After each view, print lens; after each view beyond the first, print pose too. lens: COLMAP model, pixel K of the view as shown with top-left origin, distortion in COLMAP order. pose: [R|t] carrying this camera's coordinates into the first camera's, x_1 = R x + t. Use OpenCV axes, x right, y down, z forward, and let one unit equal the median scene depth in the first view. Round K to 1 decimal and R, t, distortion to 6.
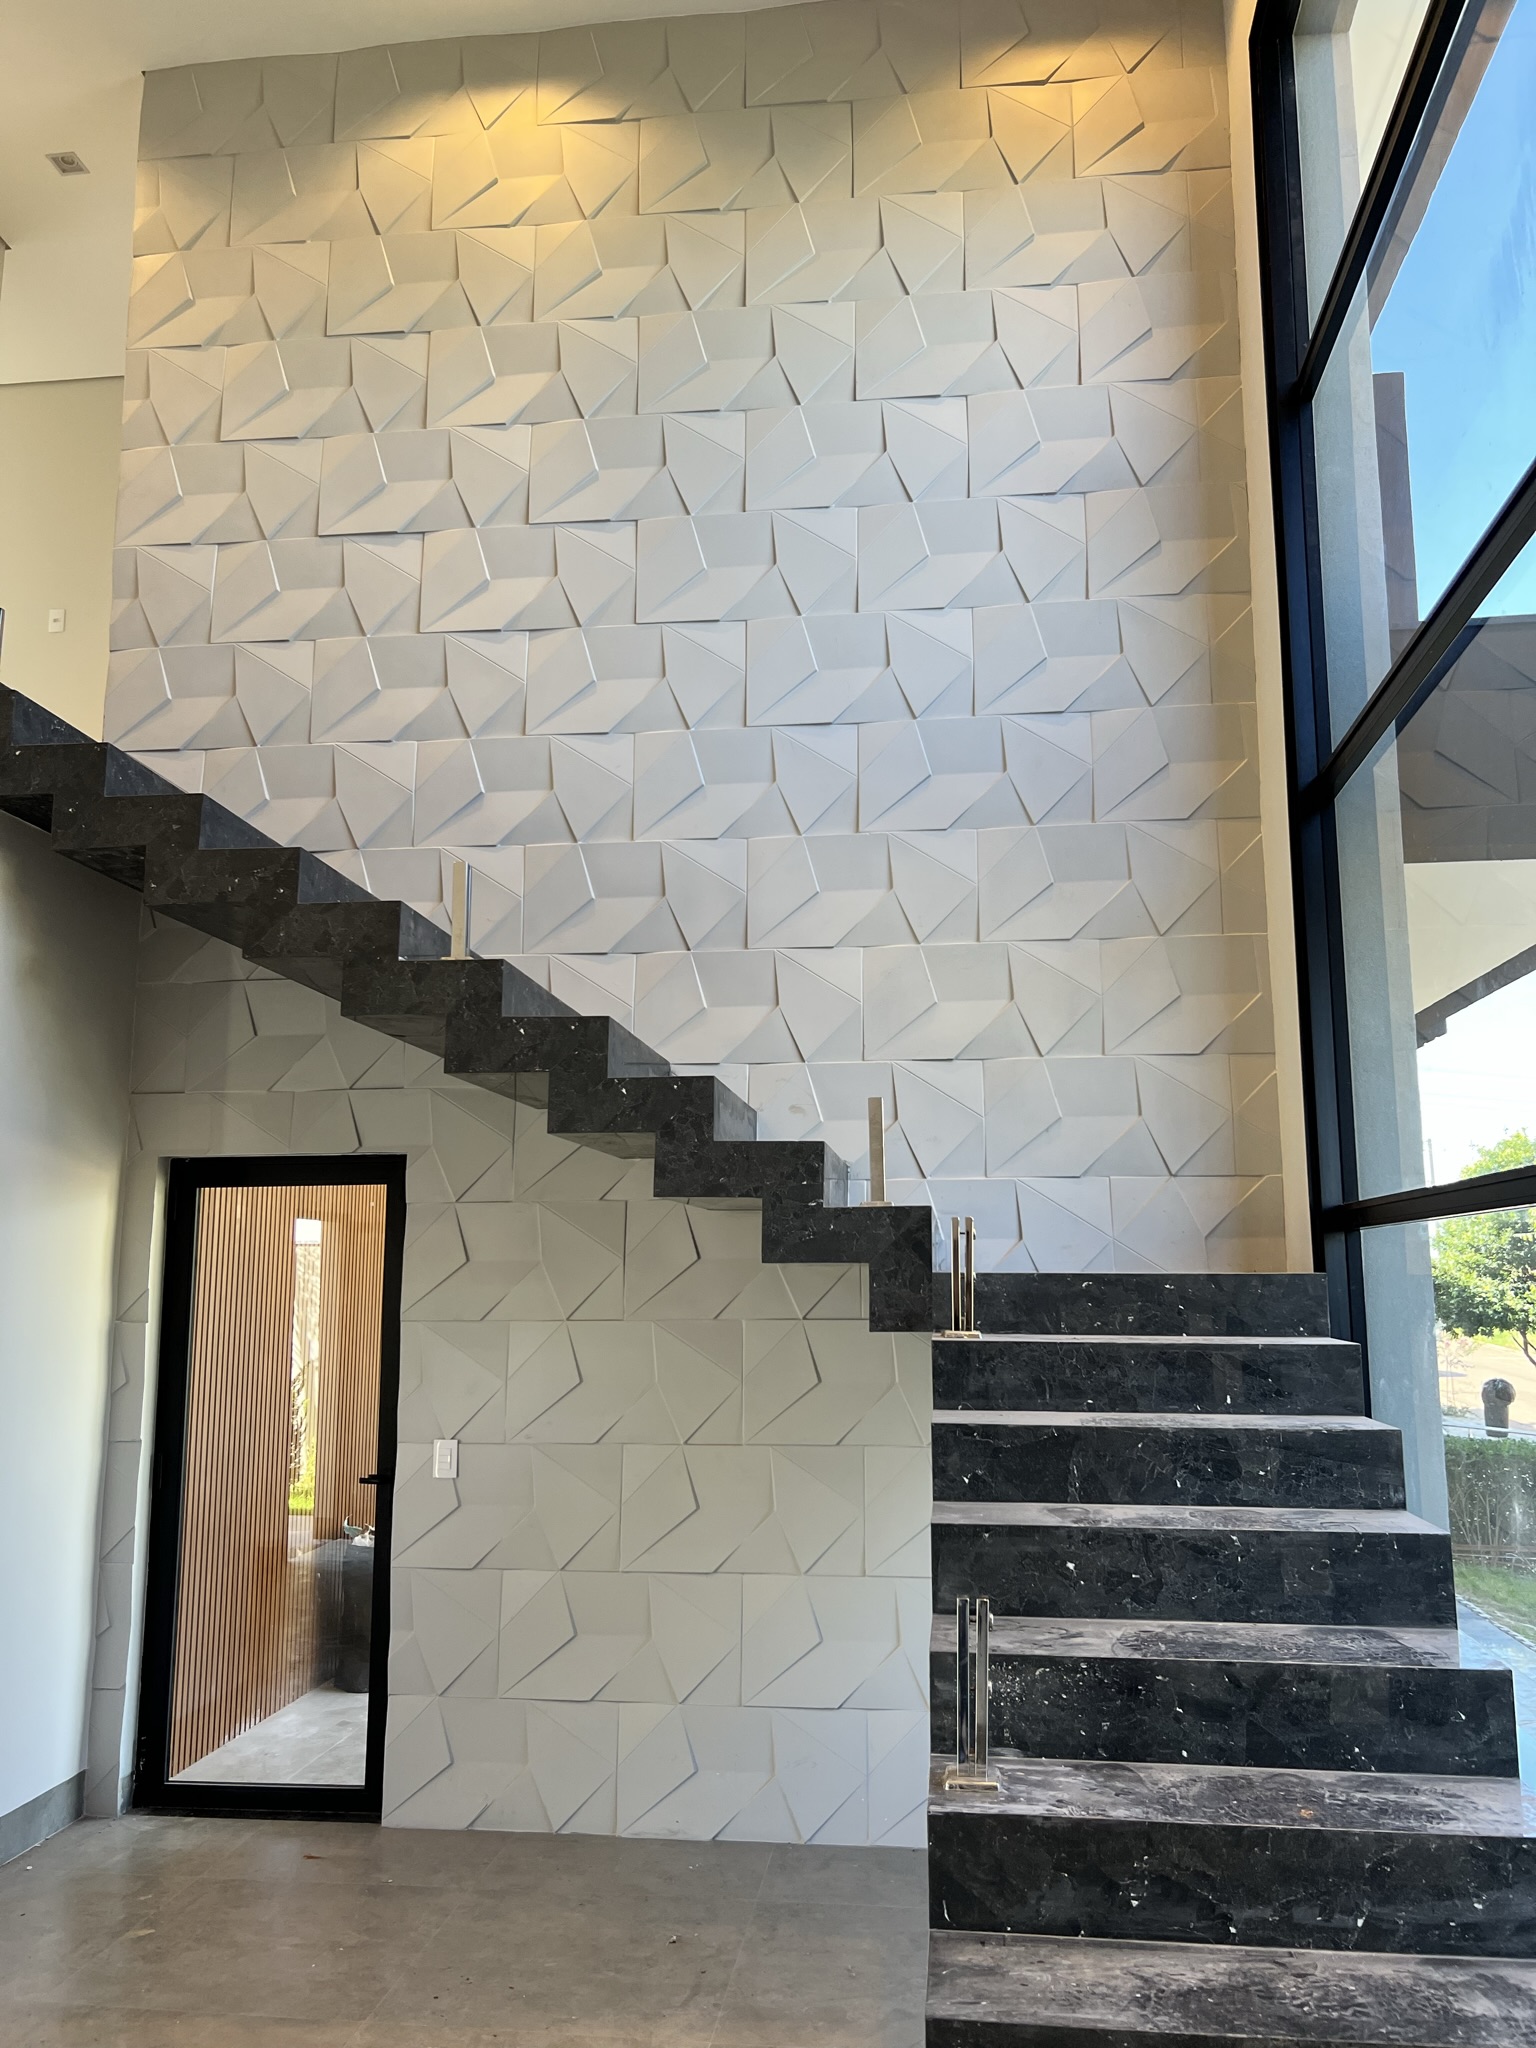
lens RADIAL K [[1556.6, 0, 778.7], [0, 1556.6, 1041.8], [0, 0, 1]] dist [0.052366, -0.064153]
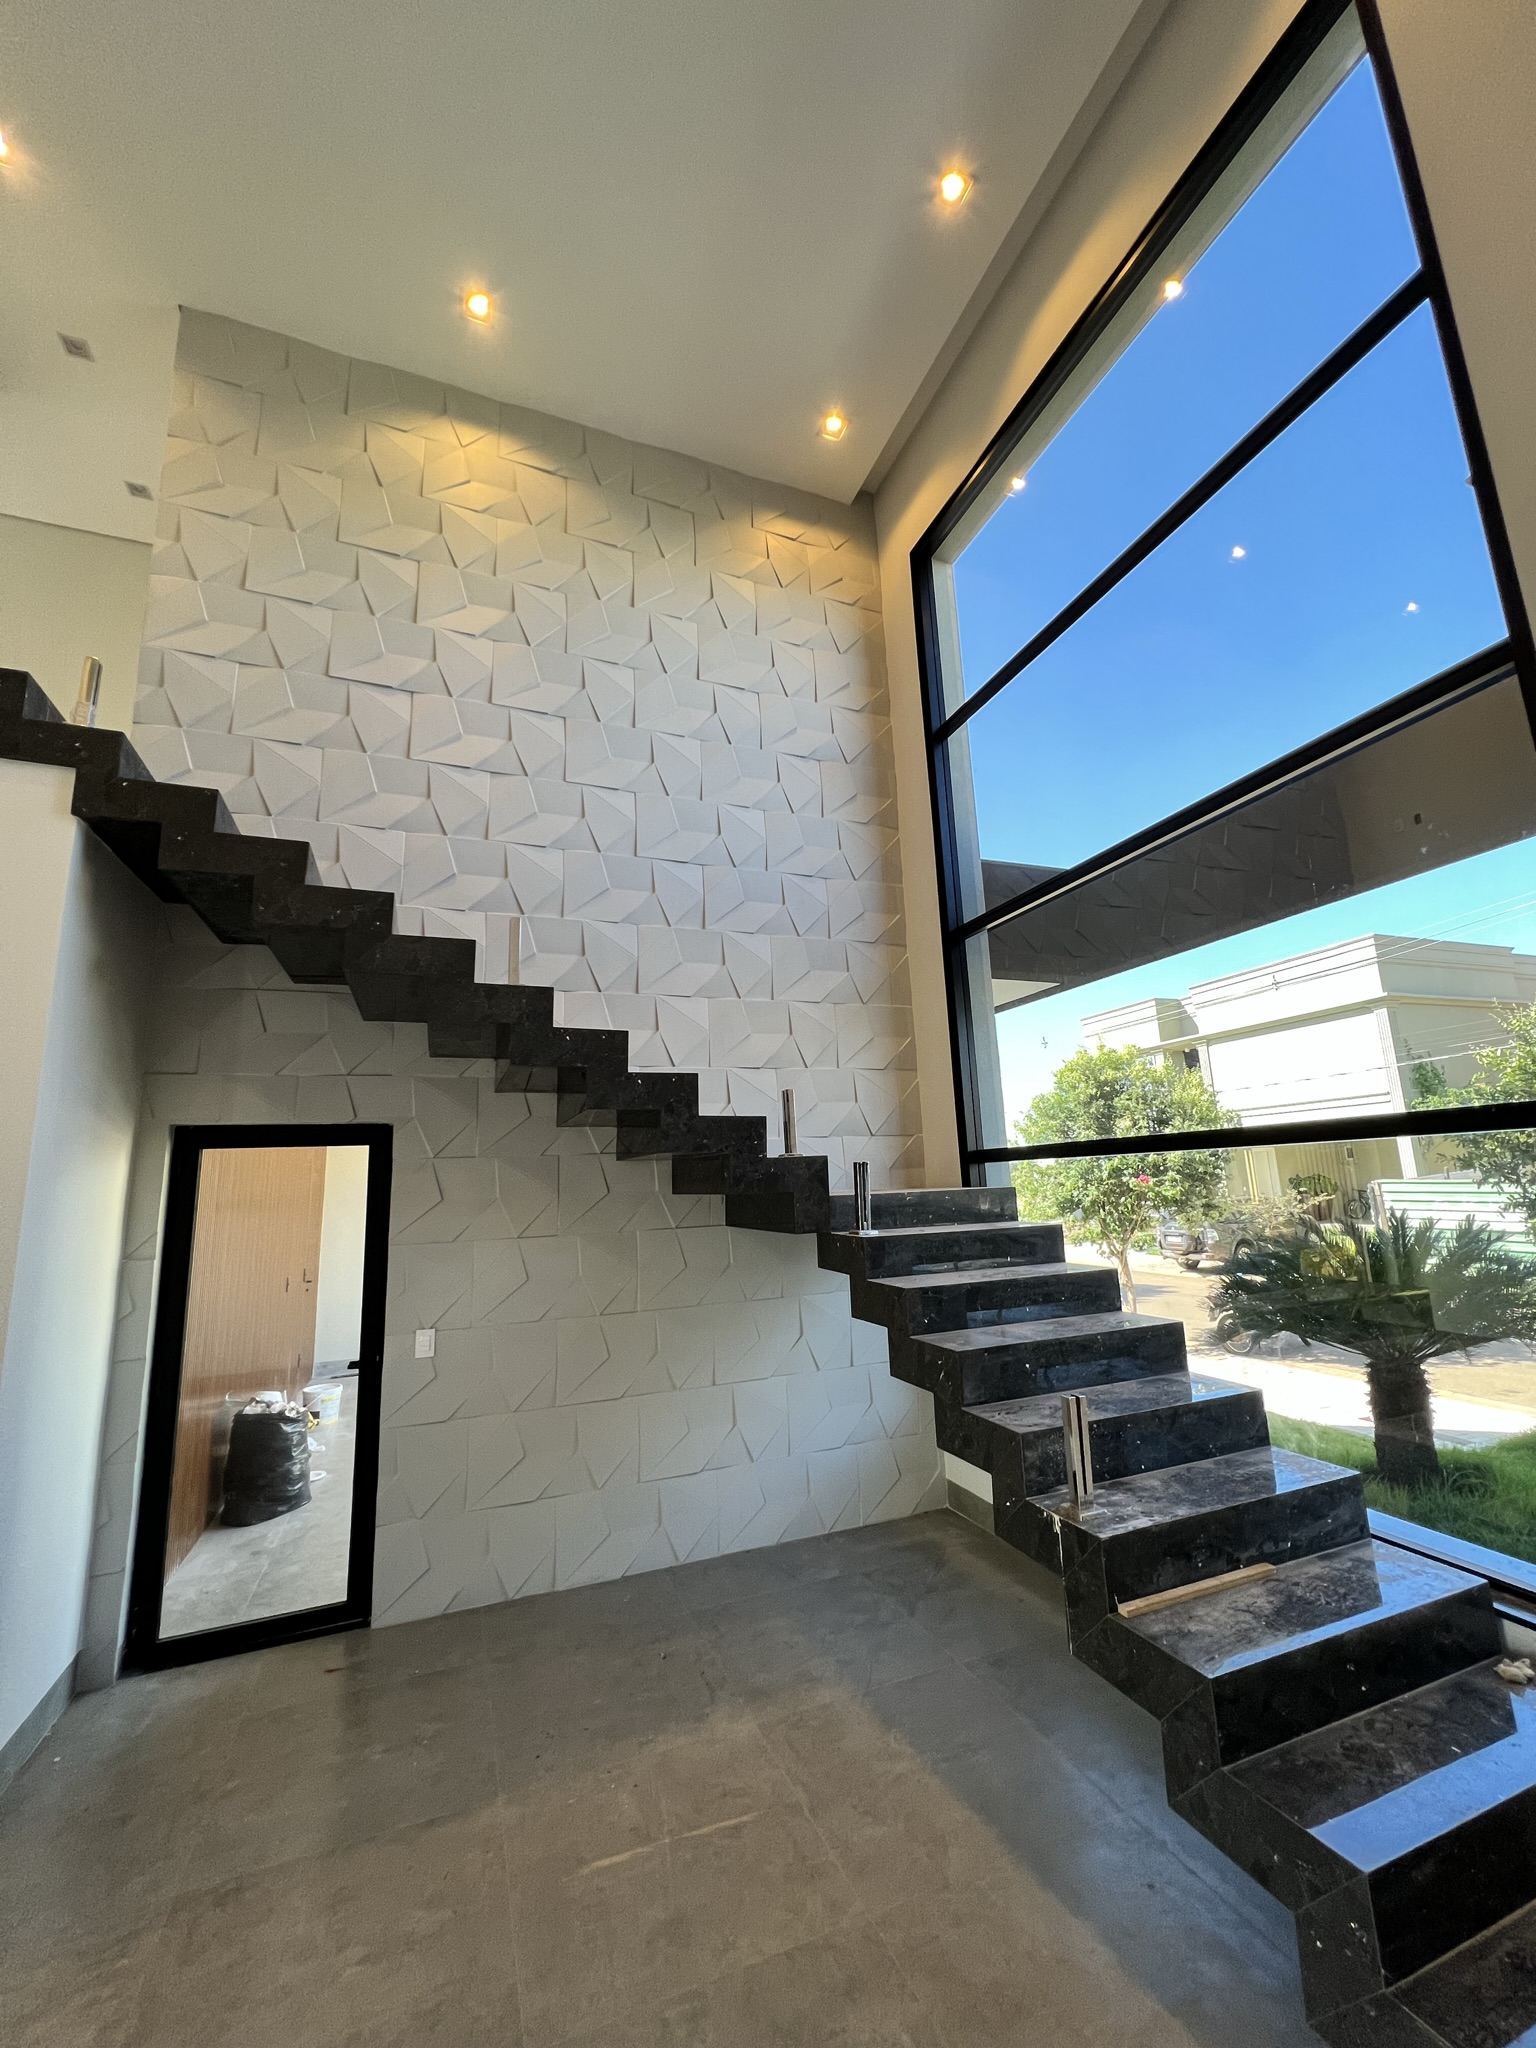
lens RADIAL K [[826.3, 0, 773.7], [0, 826.3, 1020.5], [0, 0, 1]] dist [-0.003882, 0.000682]
pose [[0.876611, 0.060352, 0.477400, -0.301545], [-0.035972, 0.997547, -0.060056, 0.013209], [-0.479854, 0.035473, 0.876631, 0.195385]]
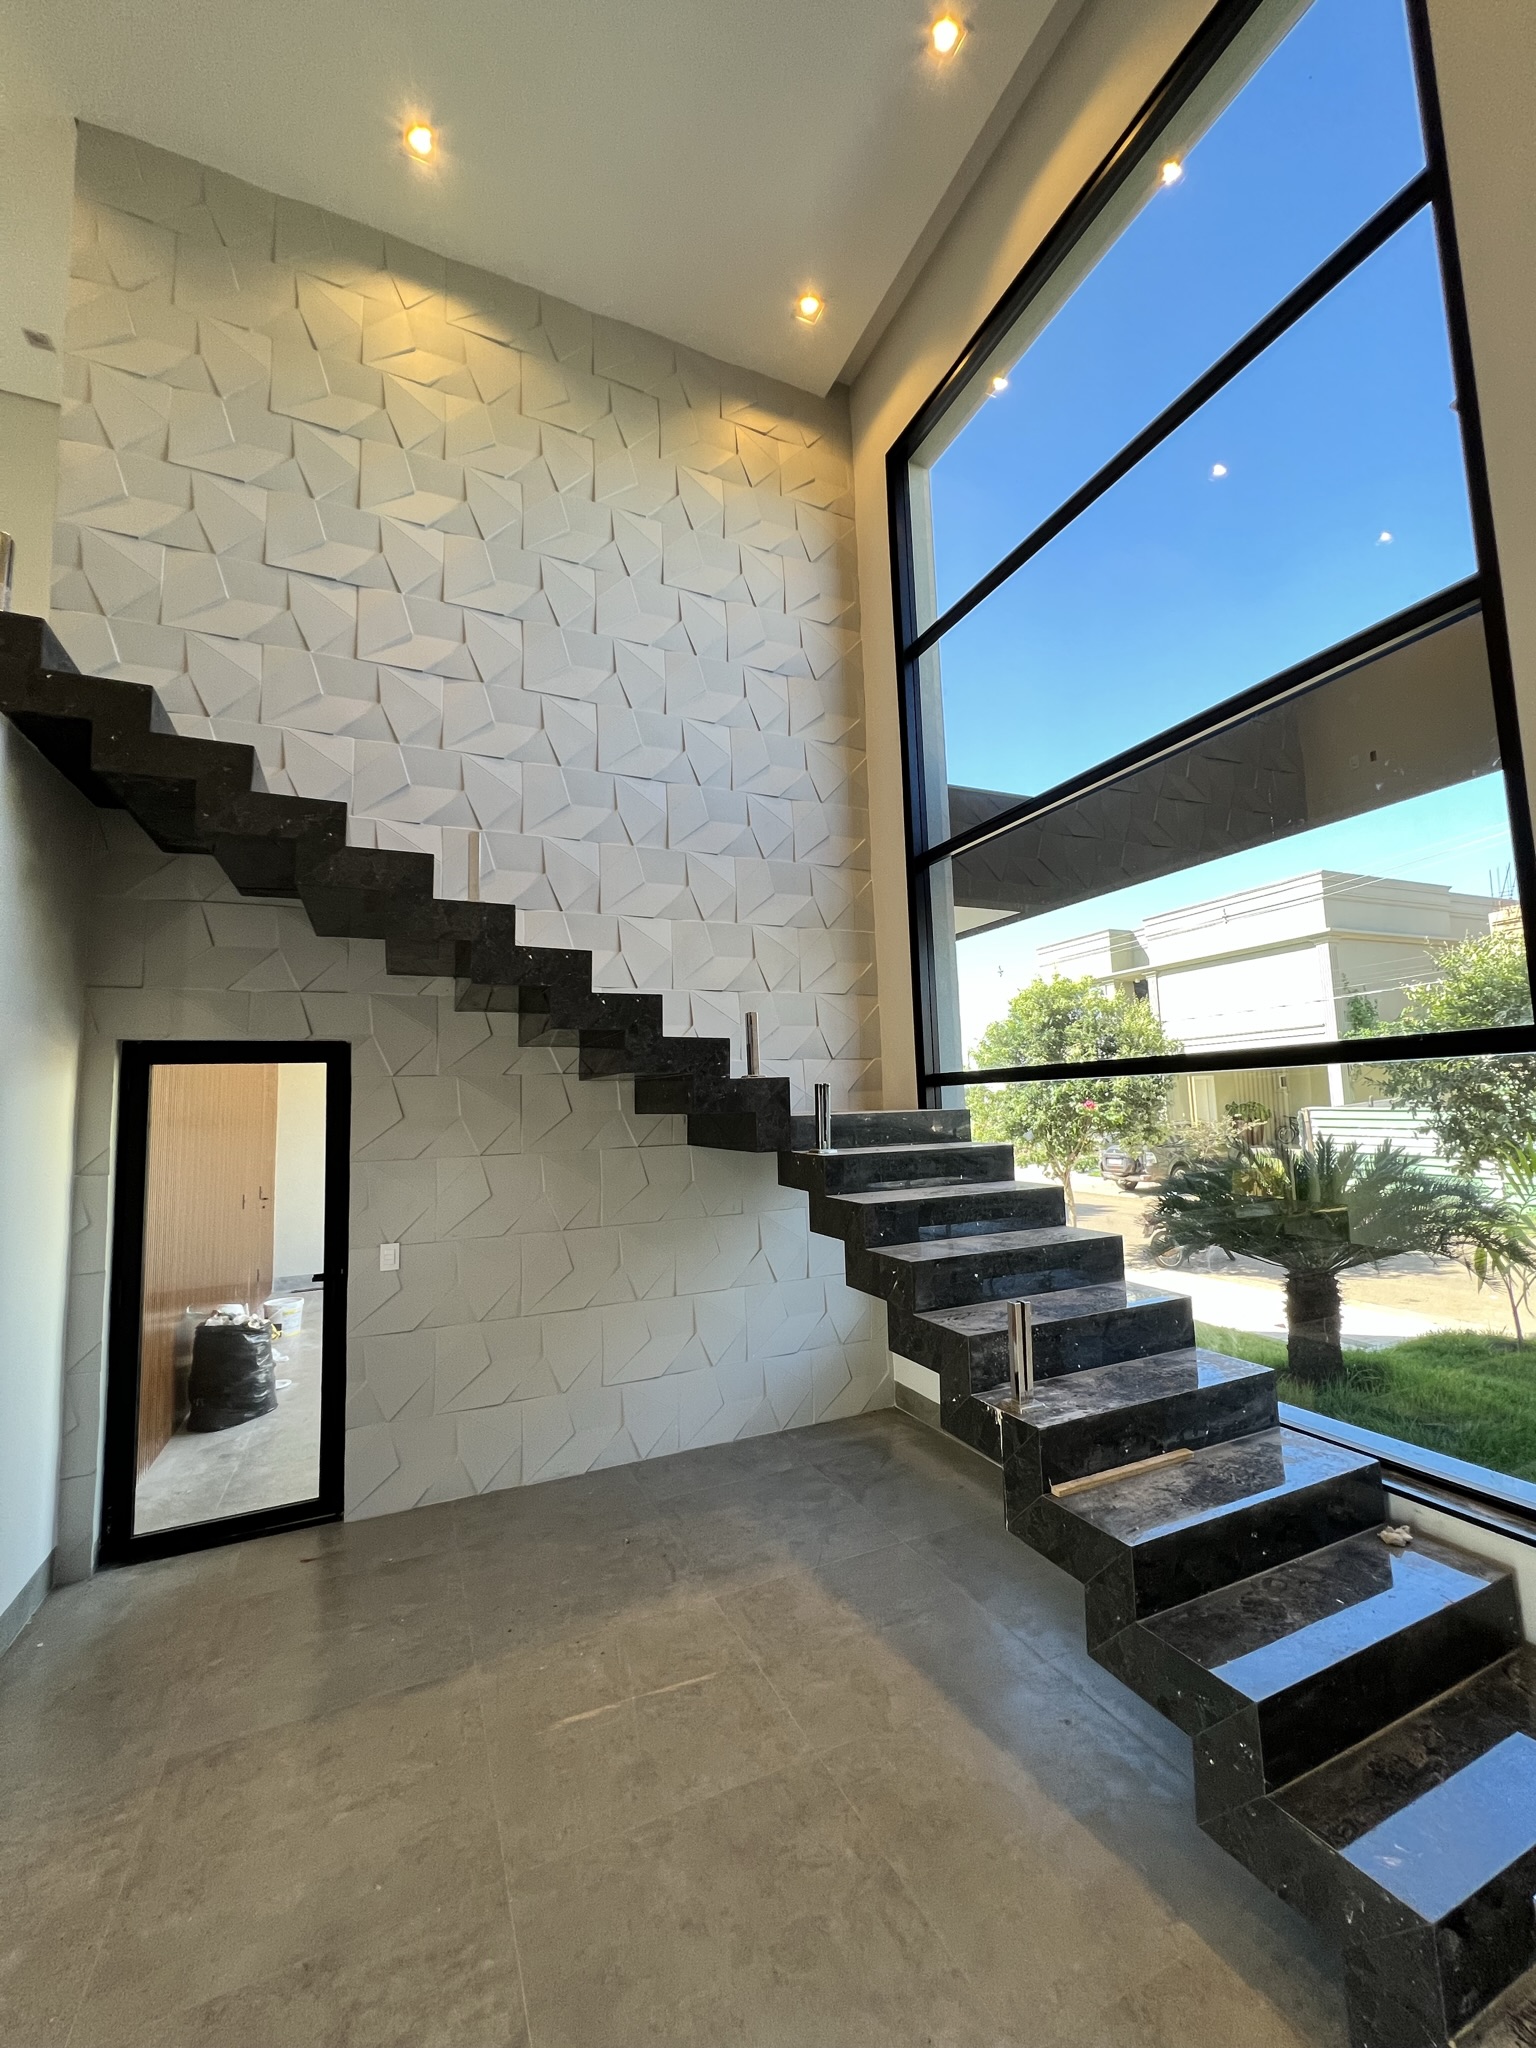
lens RADIAL K [[826.3, 0, 773.9], [0, 826.3, 1021.7], [0, 0, 1]] dist [-0.003882, 0.000682]
pose [[0.850343, 0.027542, 0.525507, -0.307751], [-0.050688, 0.998273, 0.029702, 0.015354], [-0.523782, -0.051893, 0.850270, 0.194564]]
